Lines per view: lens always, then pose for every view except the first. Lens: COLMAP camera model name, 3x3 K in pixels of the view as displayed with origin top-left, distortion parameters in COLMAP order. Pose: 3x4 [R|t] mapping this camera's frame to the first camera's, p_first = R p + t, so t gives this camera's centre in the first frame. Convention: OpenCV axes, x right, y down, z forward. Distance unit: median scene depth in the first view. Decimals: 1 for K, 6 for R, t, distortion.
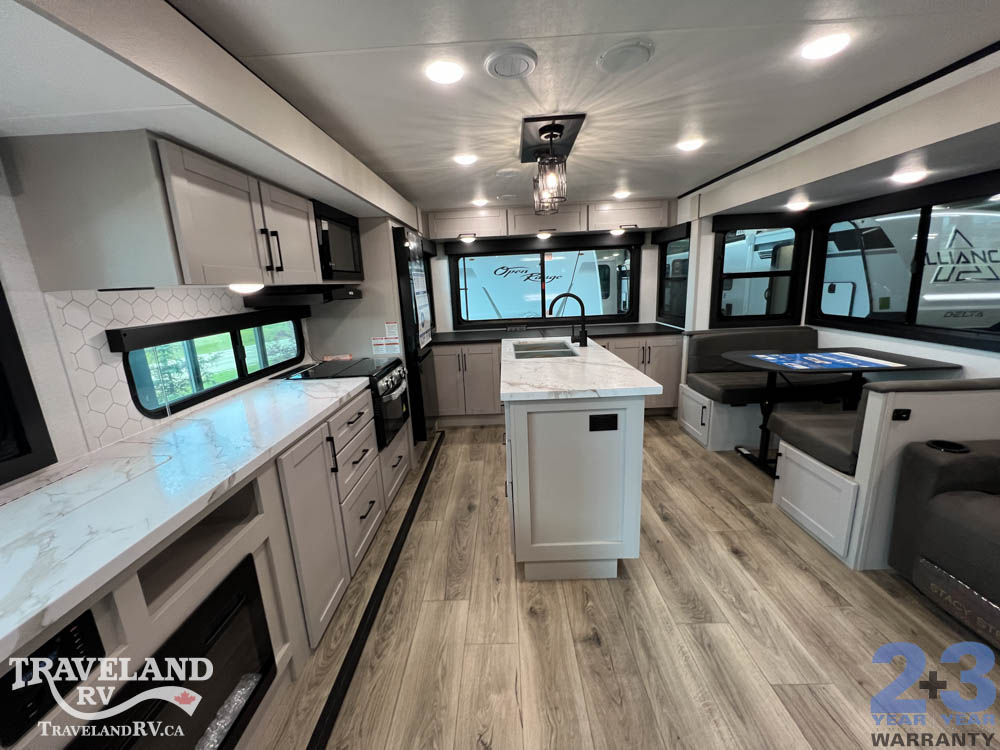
lens RADIAL K [[400.6, 0, 498.2], [0, 400.6, 373.1], [0, 0, 1]] dist [-0.000420, -0.000264]
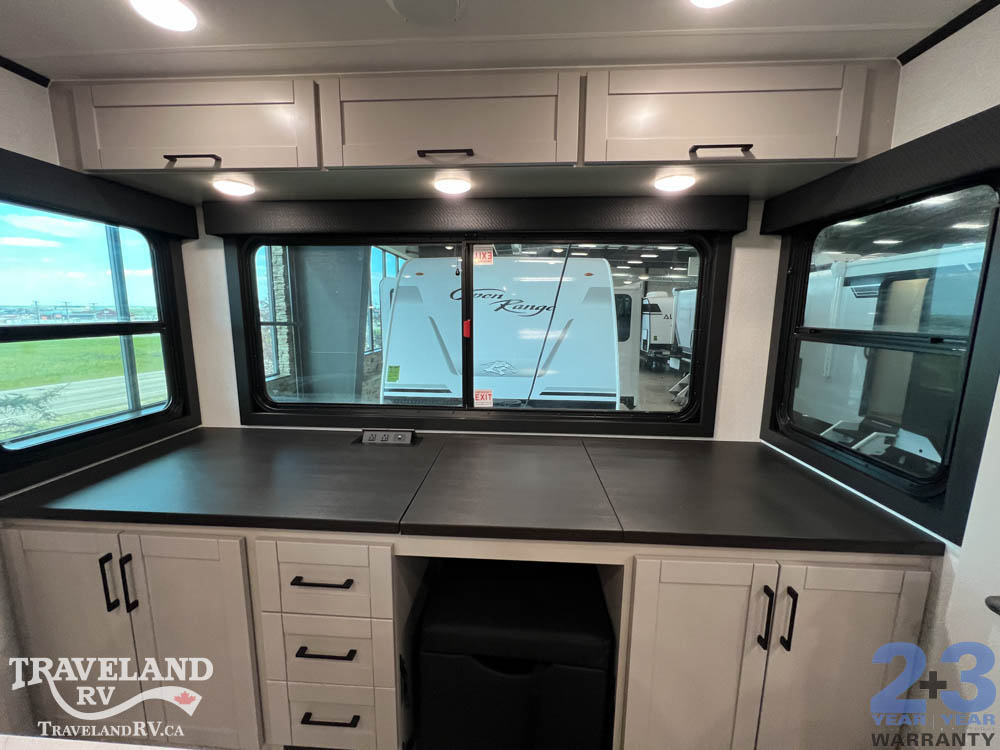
lens RADIAL K [[400.6, 0, 498.2], [0, 400.6, 373.1], [0, 0, 1]] dist [-0.000420, -0.000264]
pose [[0.997557, 0.061332, -0.033442, 0.156634], [-0.063347, 0.996005, -0.062933, -0.150618], [0.029449, 0.064897, 0.997457, 0.610427]]
